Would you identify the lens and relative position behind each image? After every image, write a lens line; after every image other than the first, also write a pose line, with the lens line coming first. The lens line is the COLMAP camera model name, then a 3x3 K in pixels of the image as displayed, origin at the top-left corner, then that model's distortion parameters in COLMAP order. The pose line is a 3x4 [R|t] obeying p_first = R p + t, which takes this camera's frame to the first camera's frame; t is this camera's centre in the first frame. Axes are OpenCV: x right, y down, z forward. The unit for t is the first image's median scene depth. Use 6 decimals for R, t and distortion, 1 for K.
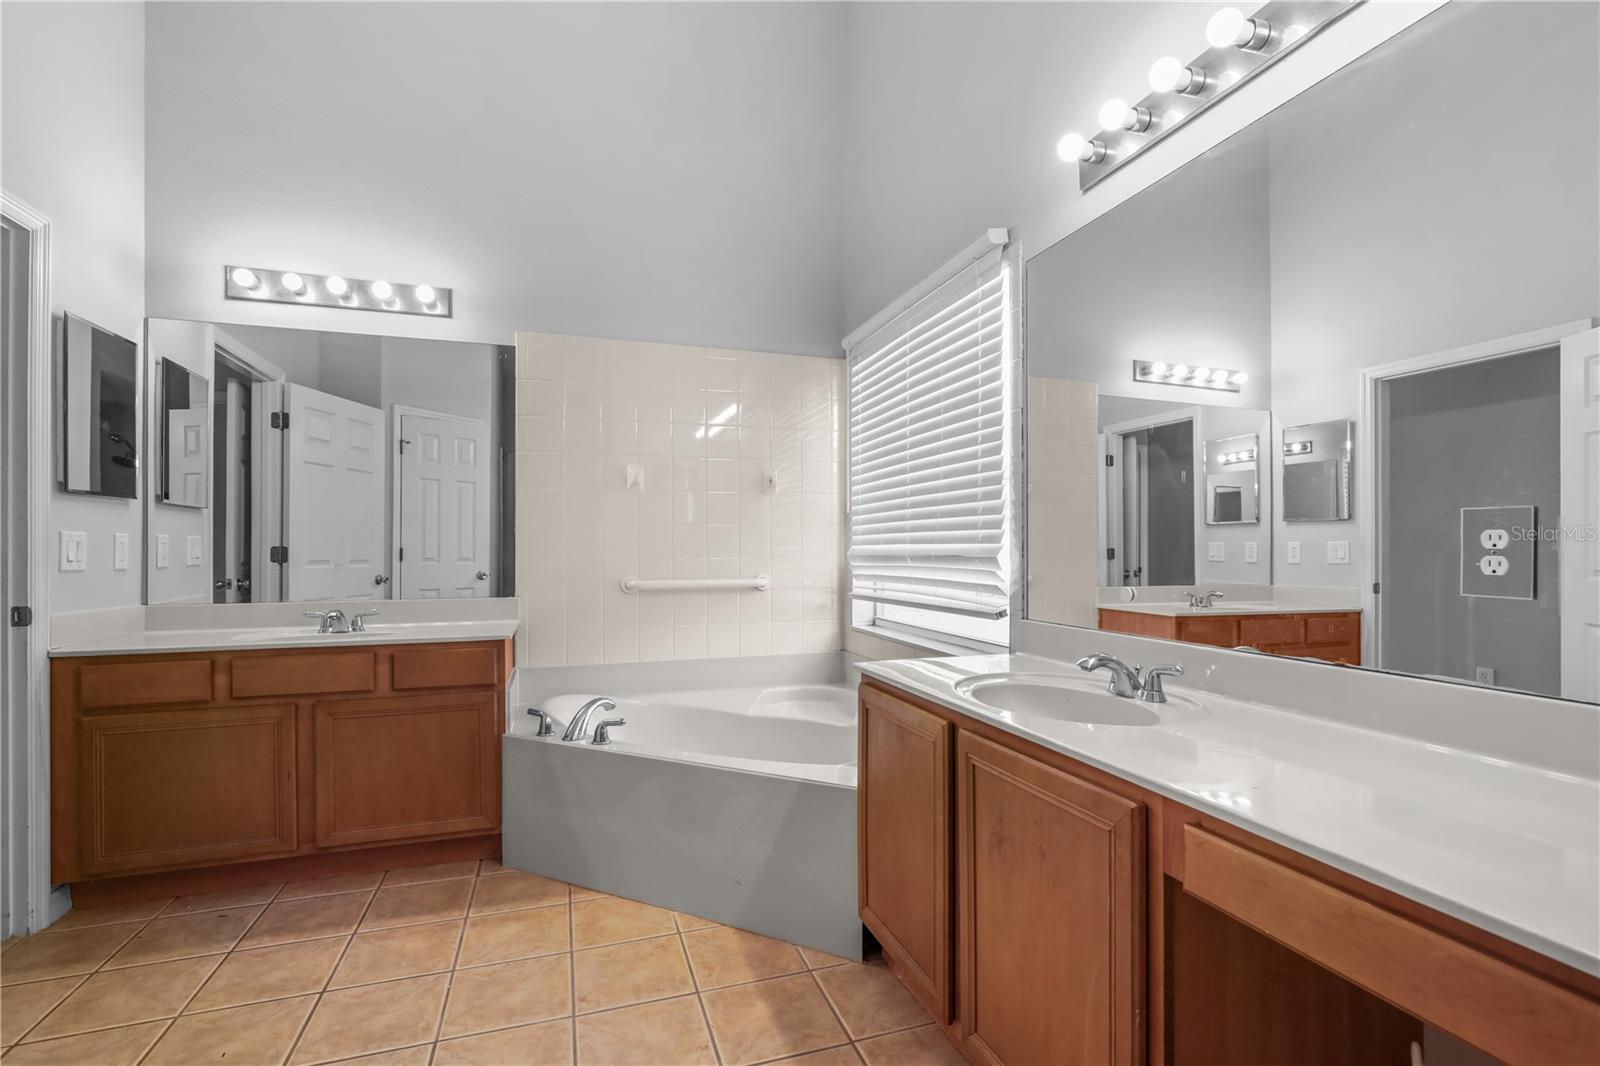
lens RADIAL K [[740.8, 0, 805.0], [0, 740.8, 546.0], [0, 0, 1]] dist [-0.011786, 0.000433]
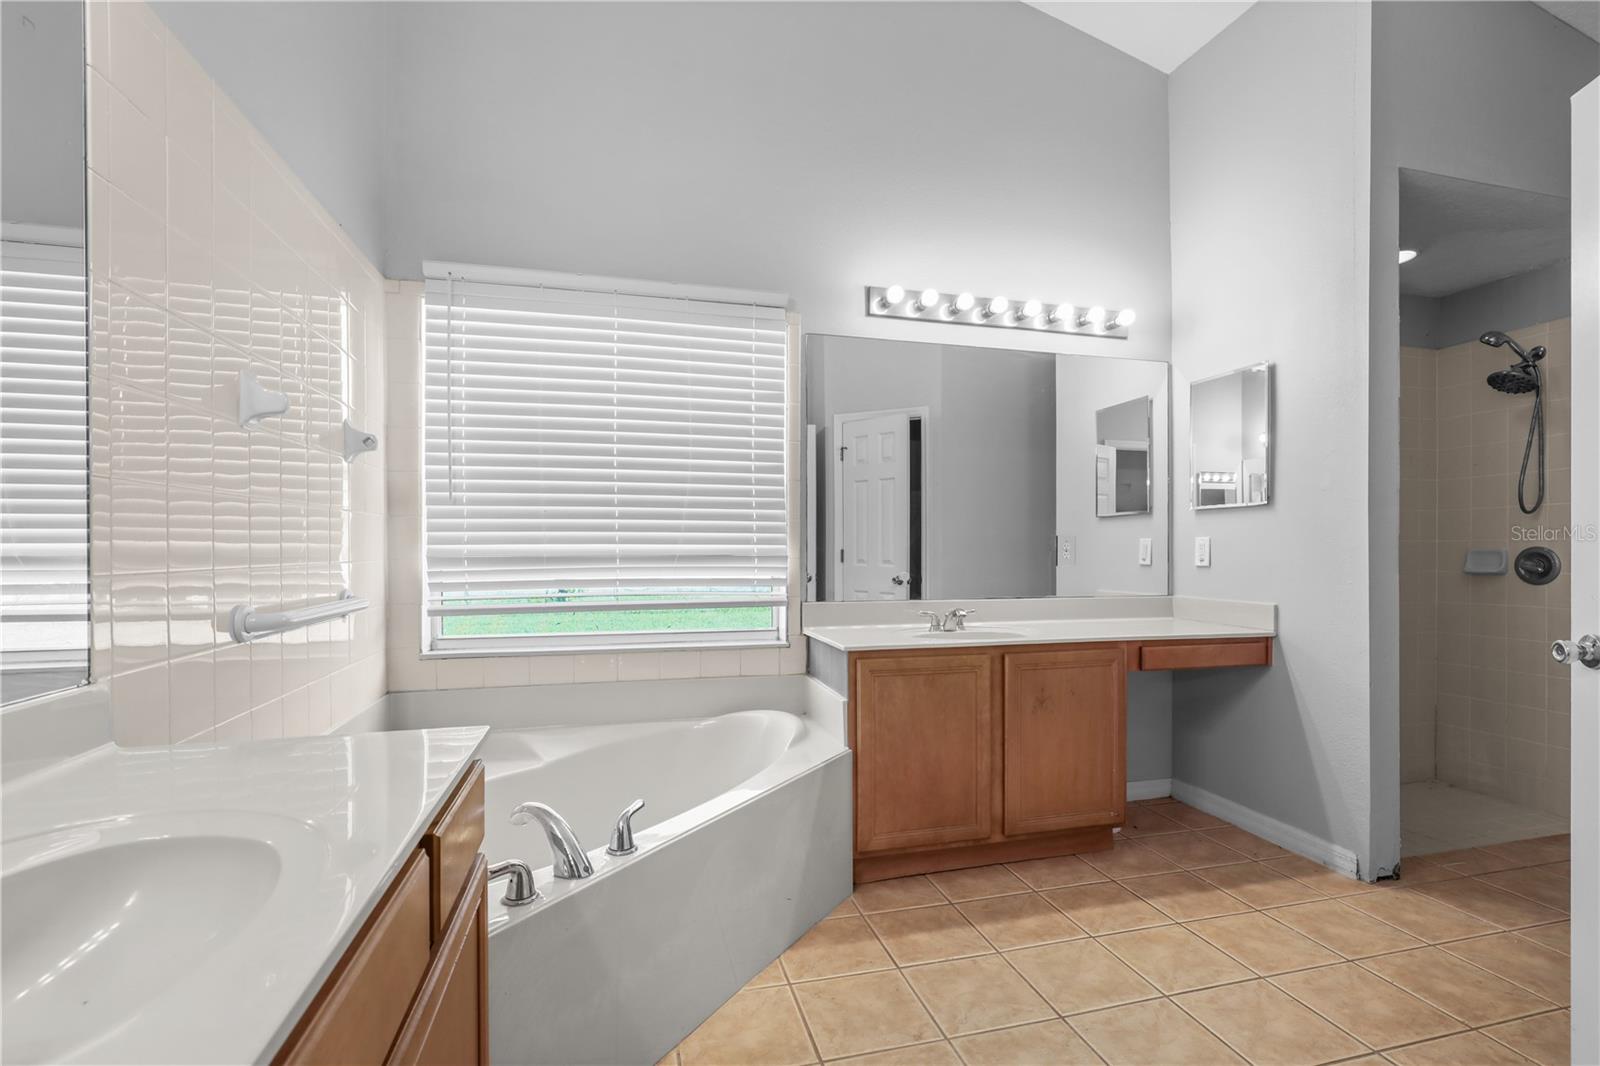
lens RADIAL K [[740.8, 0, 823.1], [0, 740.8, 554.1], [0, 0, 1]] dist [-0.011786, 0.000433]
pose [[0.048514, 0.001007, 0.998822, -0.991730], [-0.006535, 0.999978, -0.000691, 0.011976], [-0.998801, -0.006494, 0.048519, 0.872352]]
